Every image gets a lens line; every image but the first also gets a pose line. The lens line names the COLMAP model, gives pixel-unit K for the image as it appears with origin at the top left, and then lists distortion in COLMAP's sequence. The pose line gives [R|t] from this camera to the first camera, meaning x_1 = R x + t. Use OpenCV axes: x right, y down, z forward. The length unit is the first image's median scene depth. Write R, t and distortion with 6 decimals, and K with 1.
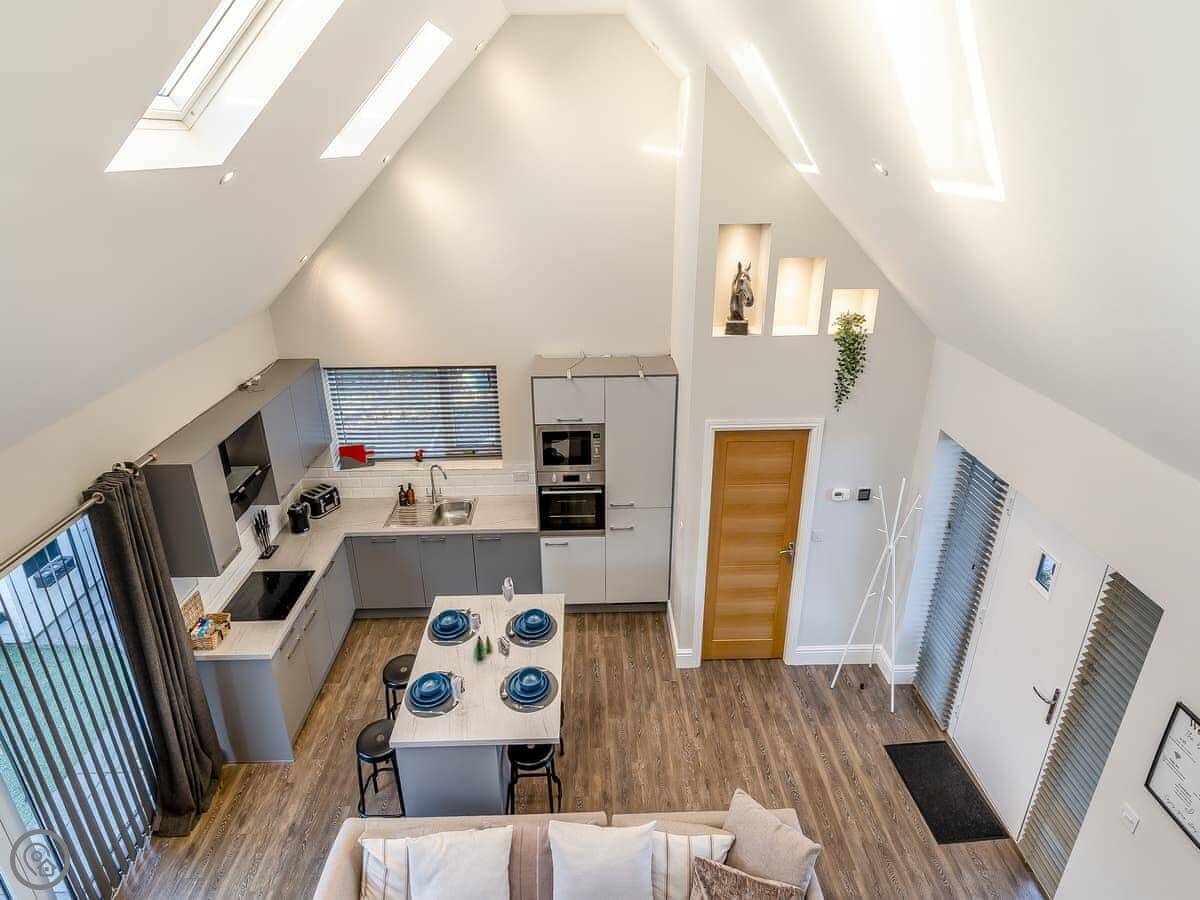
lens RADIAL K [[635.9, 0, 603.3], [0, 635.9, 369.9], [0, 0, 1]] dist [-0.010512, -0.001325]
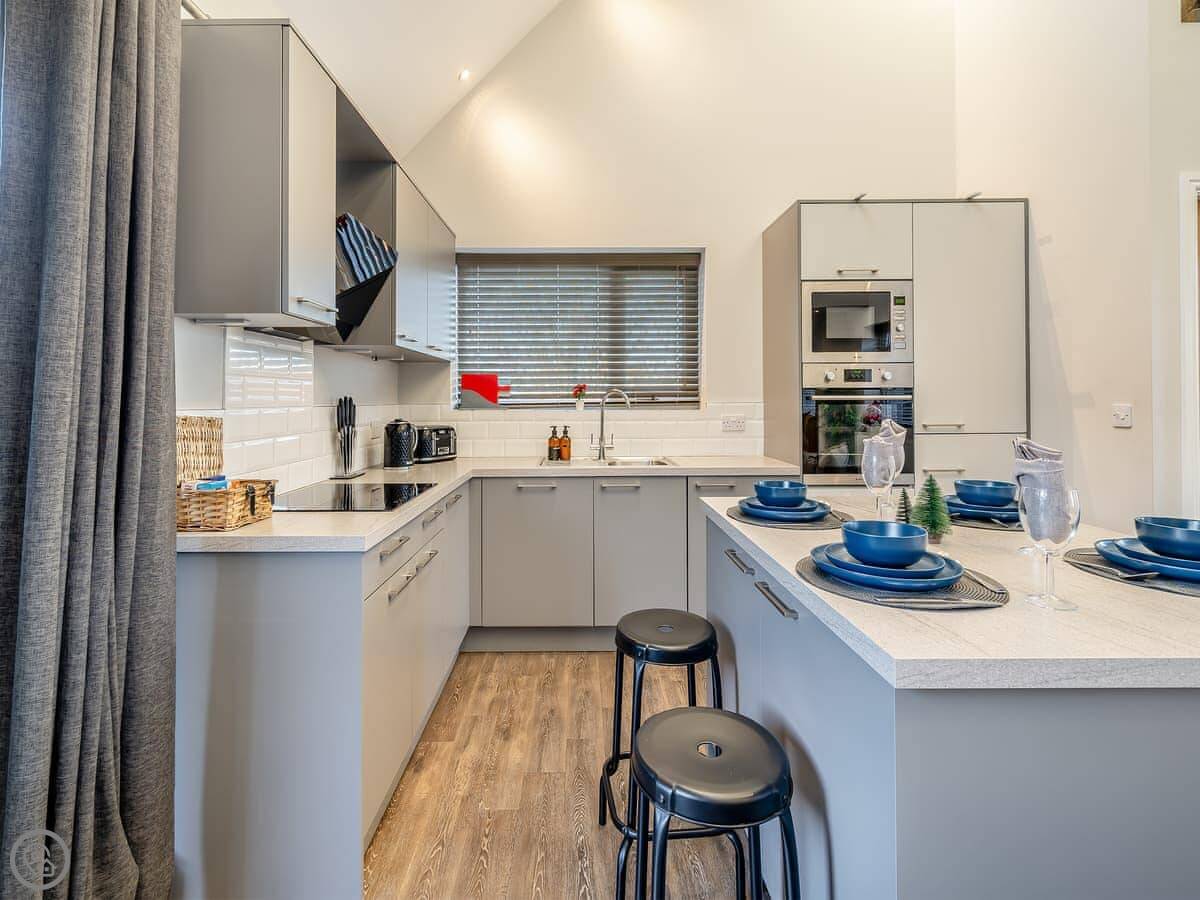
lens RADIAL K [[548.8, 0, 585.2], [0, 548.8, 398.1], [0, 0, 1]] dist [-0.000608, 0.000538]
pose [[0.999505, 0.010410, -0.029702, -0.318668], [-0.019670, 0.943320, -0.331300, 0.400300], [0.024570, 0.331720, 0.943058, 0.544782]]
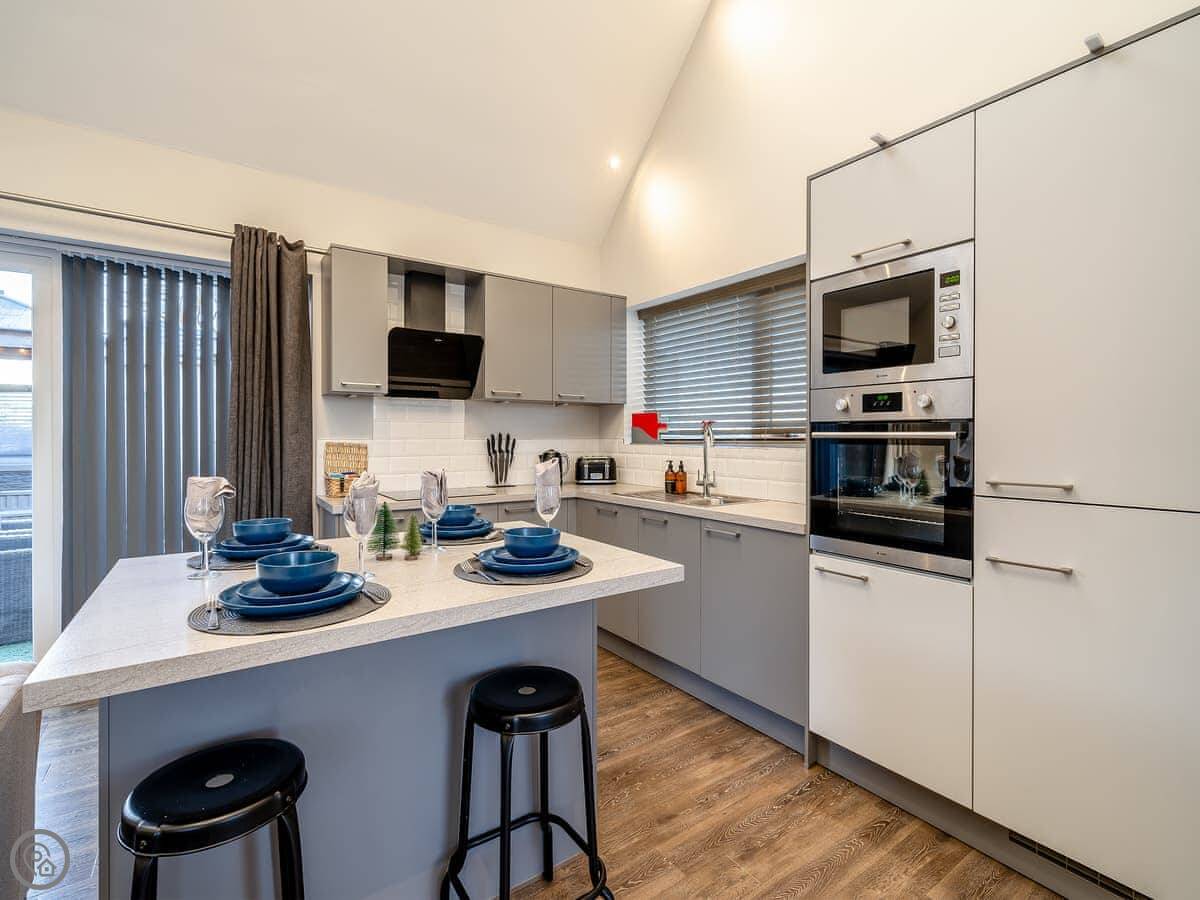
lens RADIAL K [[548.8, 0, 594.9], [0, 548.8, 433.2], [0, 0, 1]] dist [-0.000608, 0.000538]
pose [[0.546780, 0.010233, -0.837214, 0.160034], [-0.279822, 0.944663, -0.171204, 0.328308], [0.789133, 0.327882, 0.519386, 0.724458]]
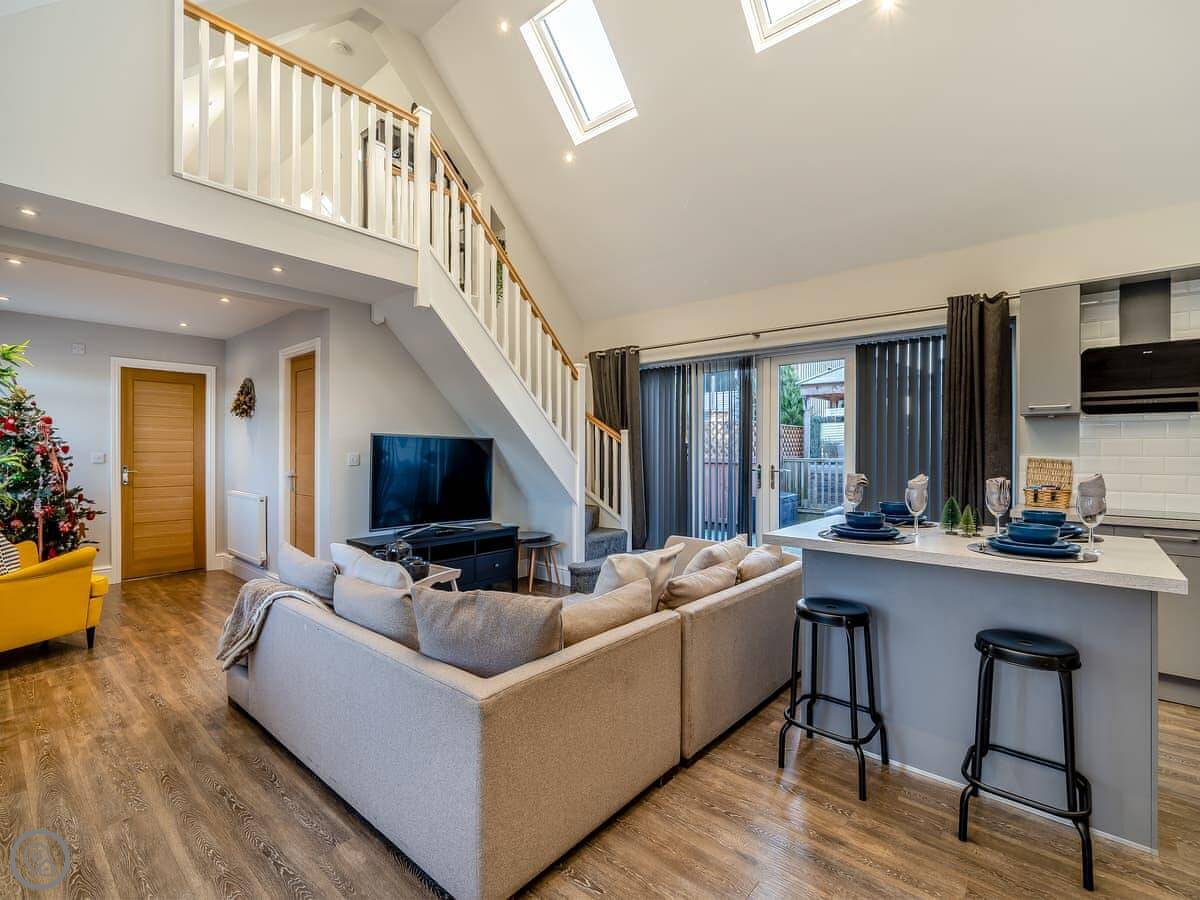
lens RADIAL K [[548.8, 0, 602.6], [0, 548.8, 450.1], [0, 0, 1]] dist [-0.000608, 0.000538]
pose [[-0.682132, 0.012729, -0.731118, 0.380822], [-0.232204, 0.944326, 0.233087, 0.267938], [0.693381, 0.328765, -0.641199, 0.884138]]
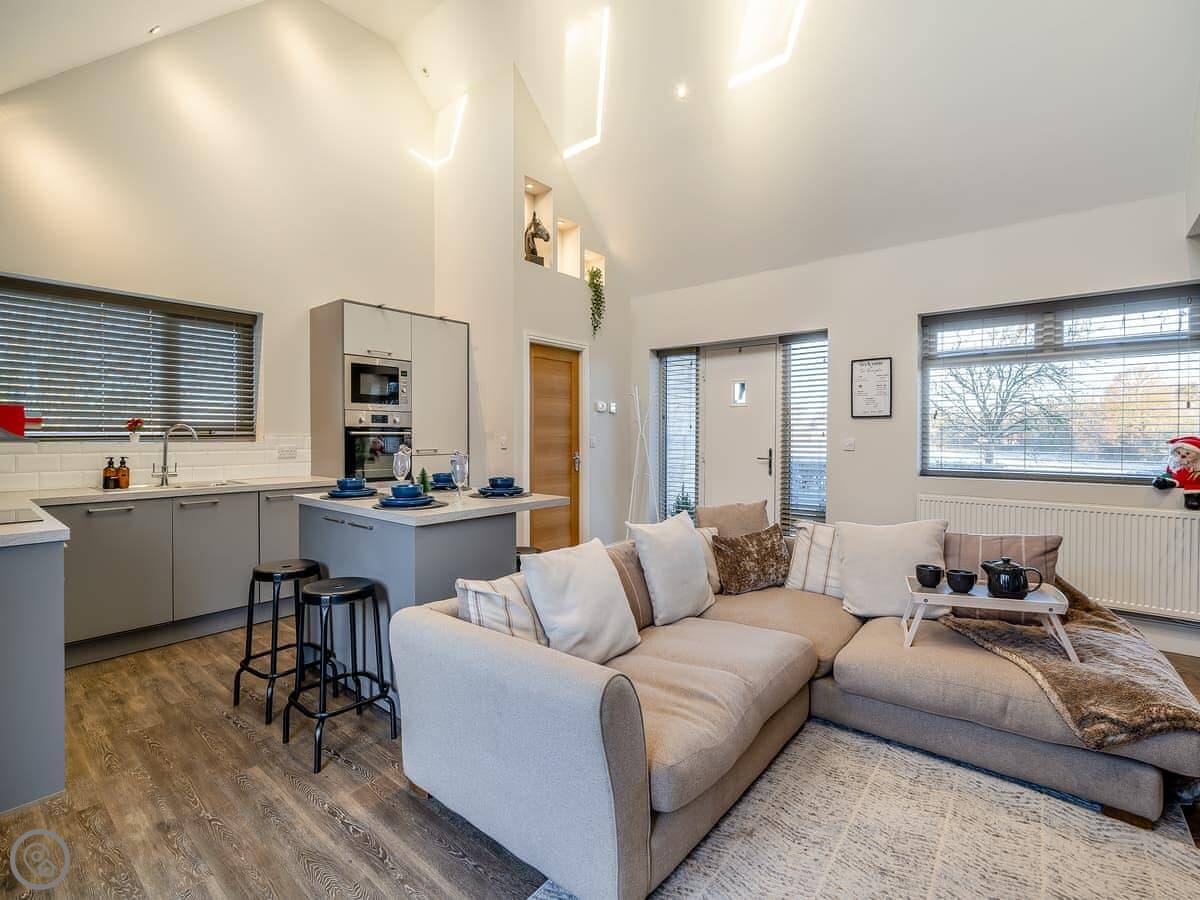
lens RADIAL K [[548.8, 0, 588.8], [0, 548.8, 442.3], [0, 0, 1]] dist [-0.000608, 0.000538]
pose [[0.669774, 0.006906, 0.742533, -0.487685], [0.231677, 0.948099, -0.217794, 0.492737], [-0.705498, 0.317900, 0.633412, 0.288012]]
